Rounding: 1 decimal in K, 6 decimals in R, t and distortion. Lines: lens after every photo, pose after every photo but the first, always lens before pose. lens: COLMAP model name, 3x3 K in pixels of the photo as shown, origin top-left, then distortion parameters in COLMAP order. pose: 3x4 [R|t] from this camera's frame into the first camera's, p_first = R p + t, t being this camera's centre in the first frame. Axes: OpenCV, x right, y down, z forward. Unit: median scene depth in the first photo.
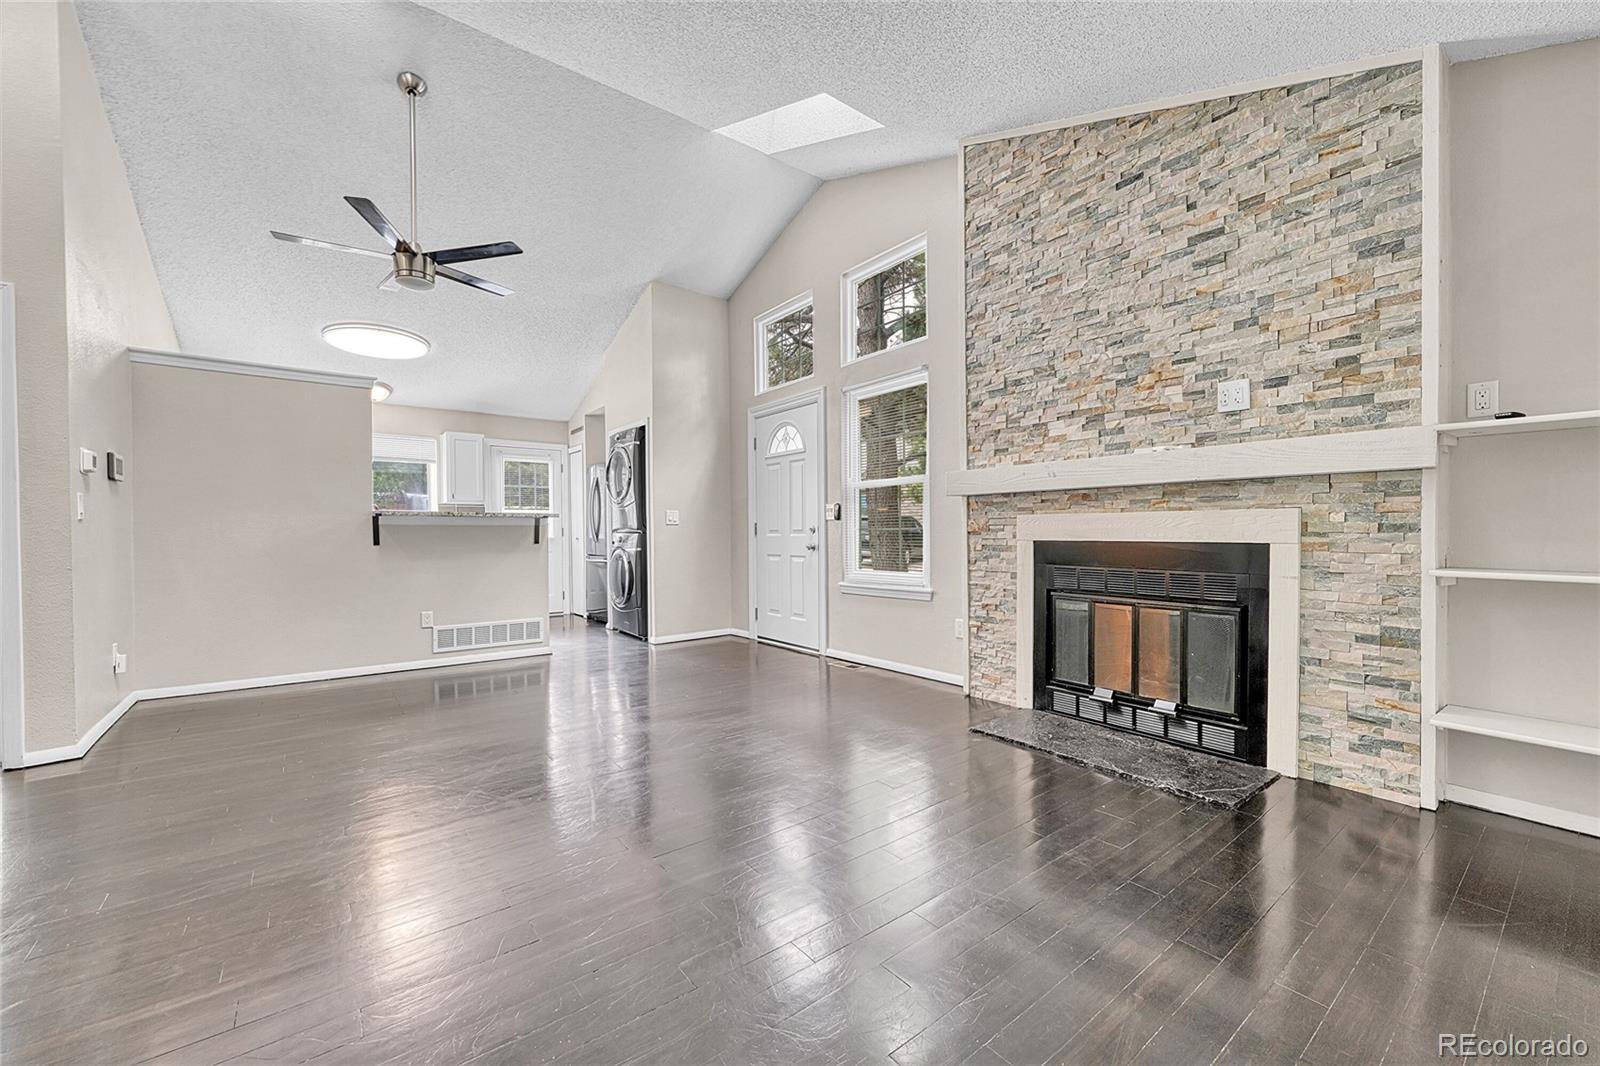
lens RADIAL K [[633.5, 0, 797.1], [0, 633.5, 539.4], [0, 0, 1]] dist [-0.001356, 0.000405]
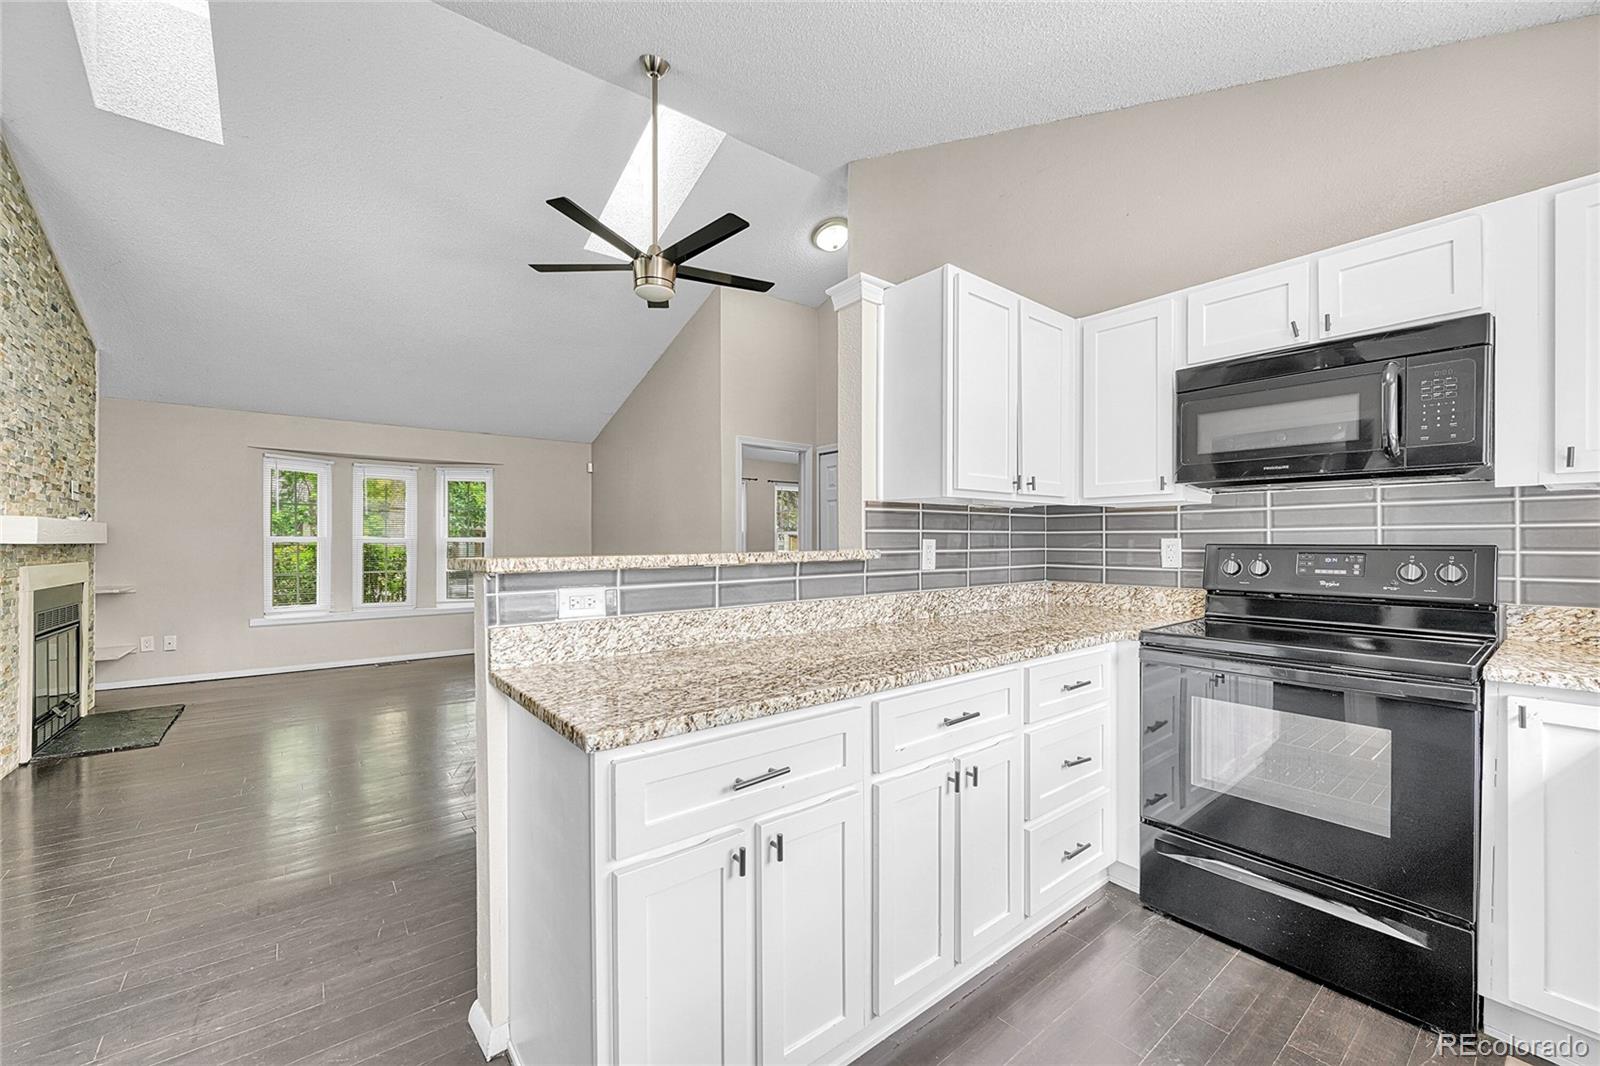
lens RADIAL K [[633.5, 0, 792.1], [0, 633.5, 539.2], [0, 0, 1]] dist [-0.001356, 0.000405]
pose [[-0.999899, 0.007943, -0.011747, -0.938597], [0.007838, 0.999929, 0.008945, -0.090348], [0.011817, 0.008852, -0.999891, 2.252535]]
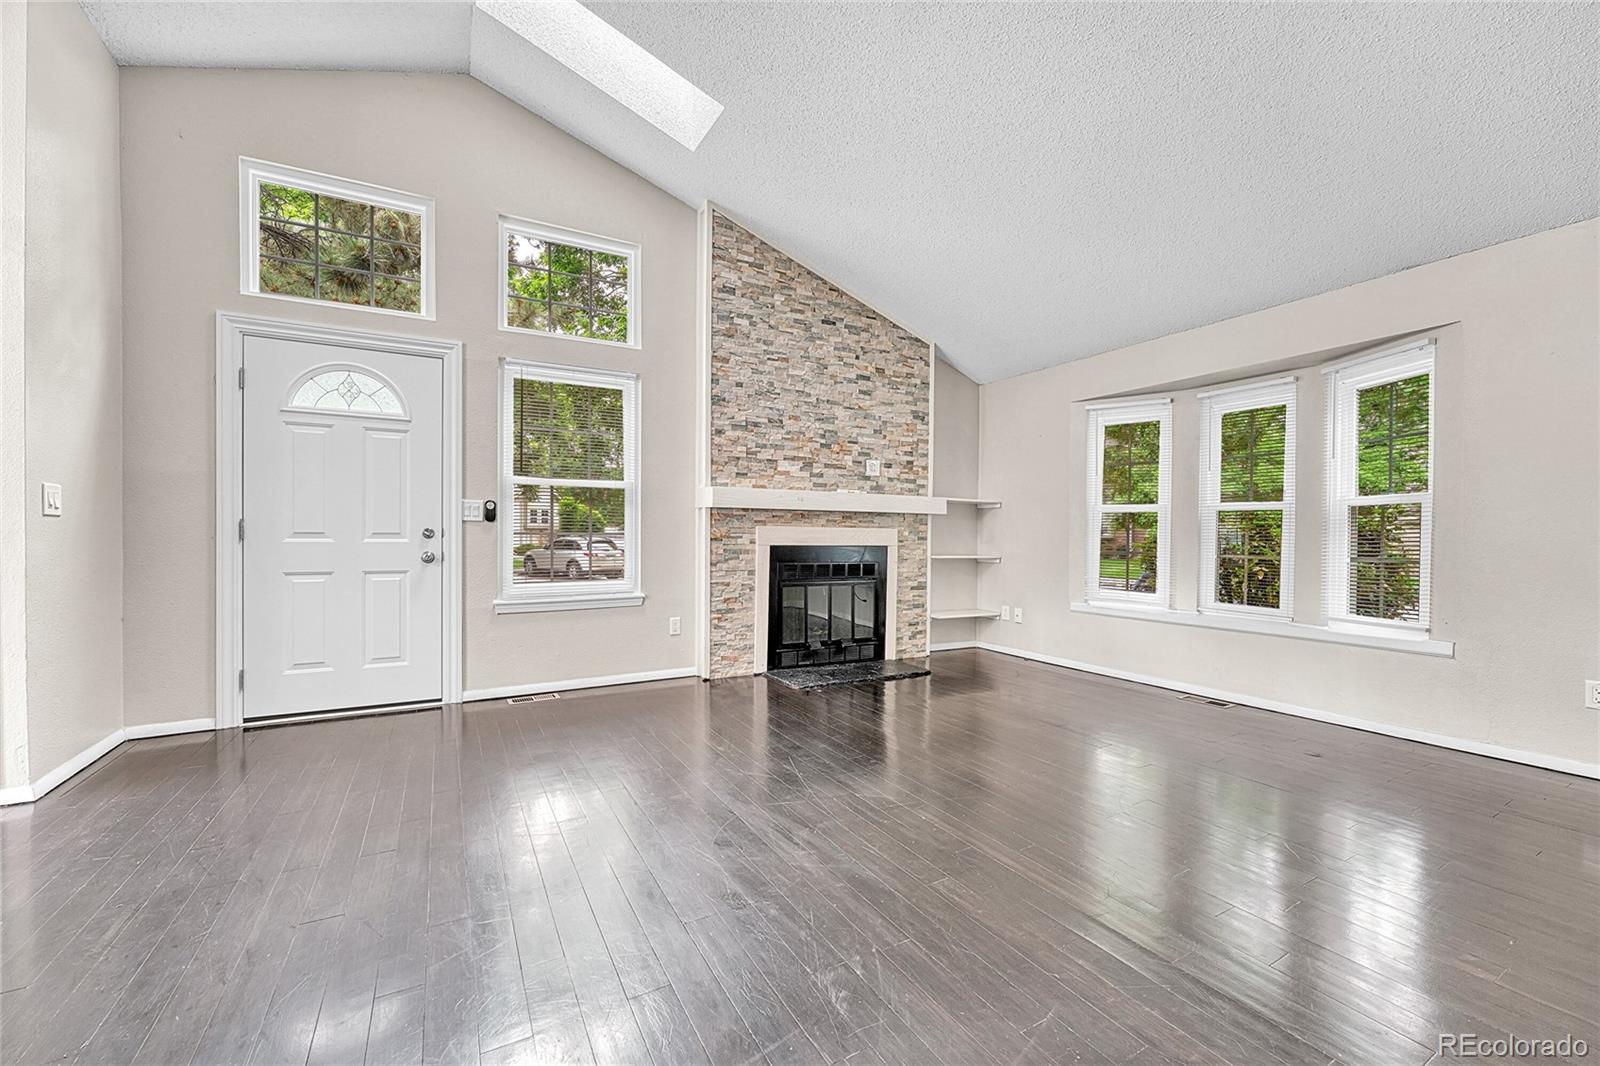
lens RADIAL K [[633.5, 0, 795.9], [0, 633.5, 537.0], [0, 0, 1]] dist [-0.001356, 0.000405]
pose [[0.145833, 0.005753, 0.989292, -1.052859], [0.004416, 0.999969, -0.006466, -0.008005], [-0.989299, 0.005312, 0.145803, 0.825269]]
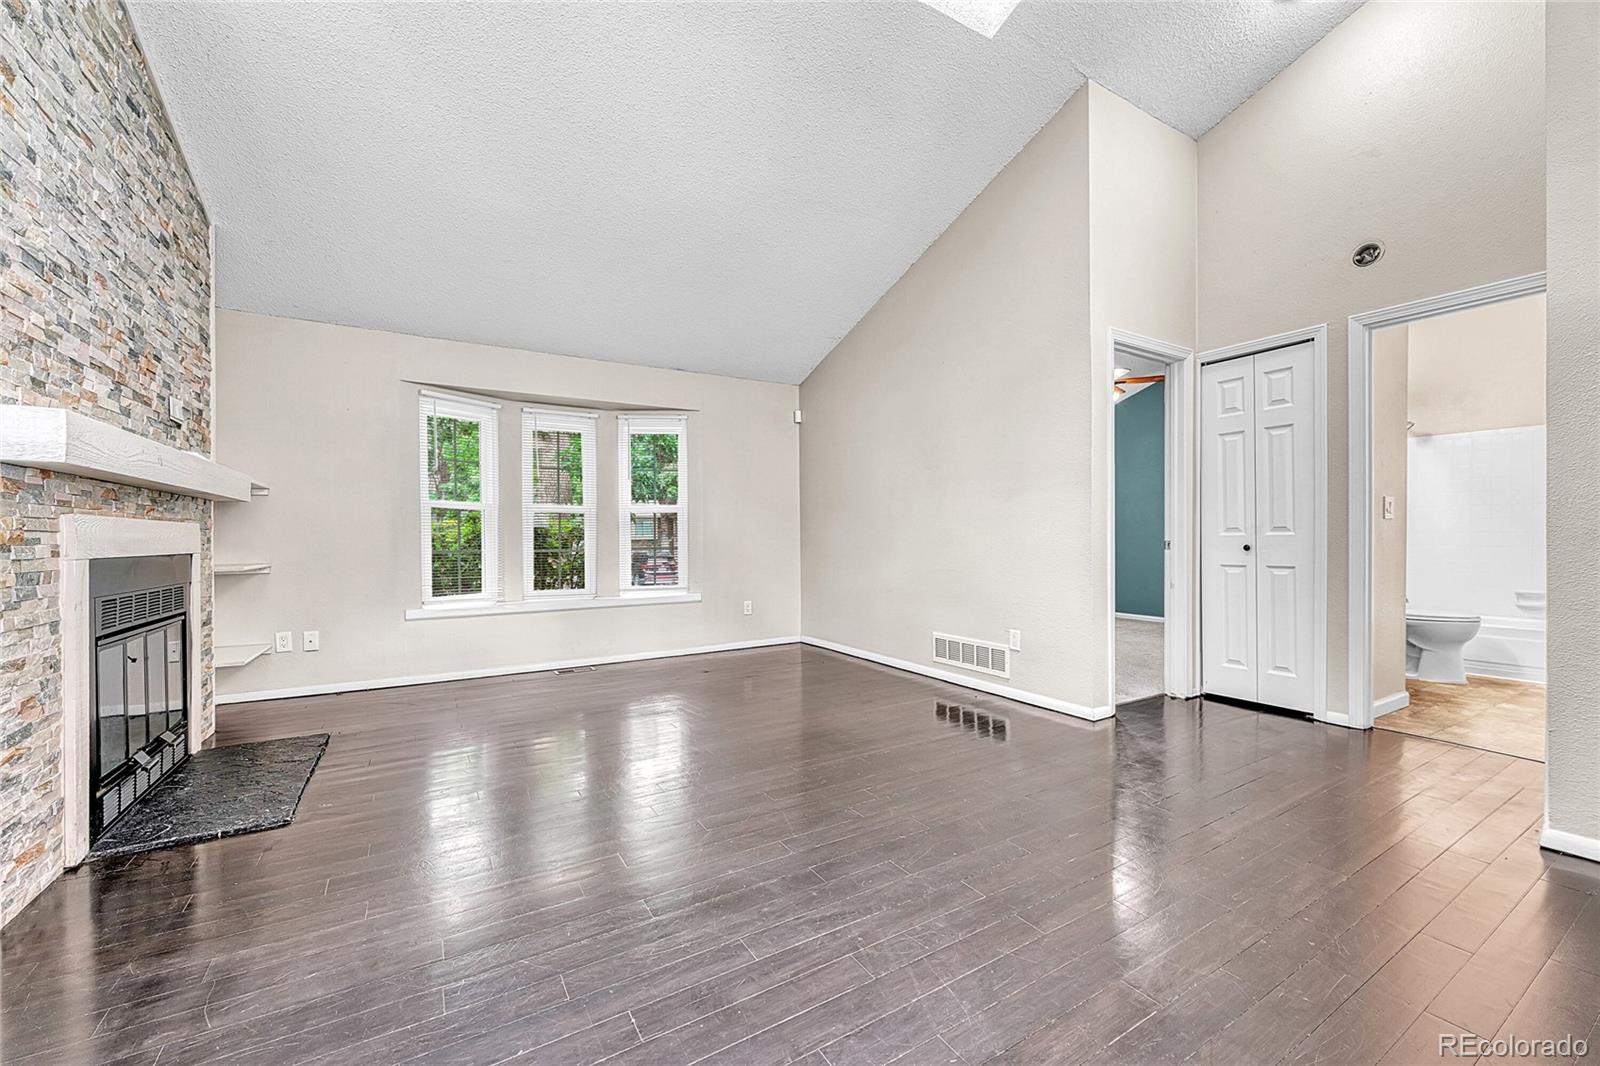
lens RADIAL K [[633.5, 0, 792.5], [0, 633.5, 537.9], [0, 0, 1]] dist [-0.001356, 0.000405]
pose [[-0.992613, 0.013698, 0.120550, -0.383224], [0.015659, 0.999760, 0.015333, -0.018539], [-0.120311, 0.017108, -0.992589, 1.657816]]
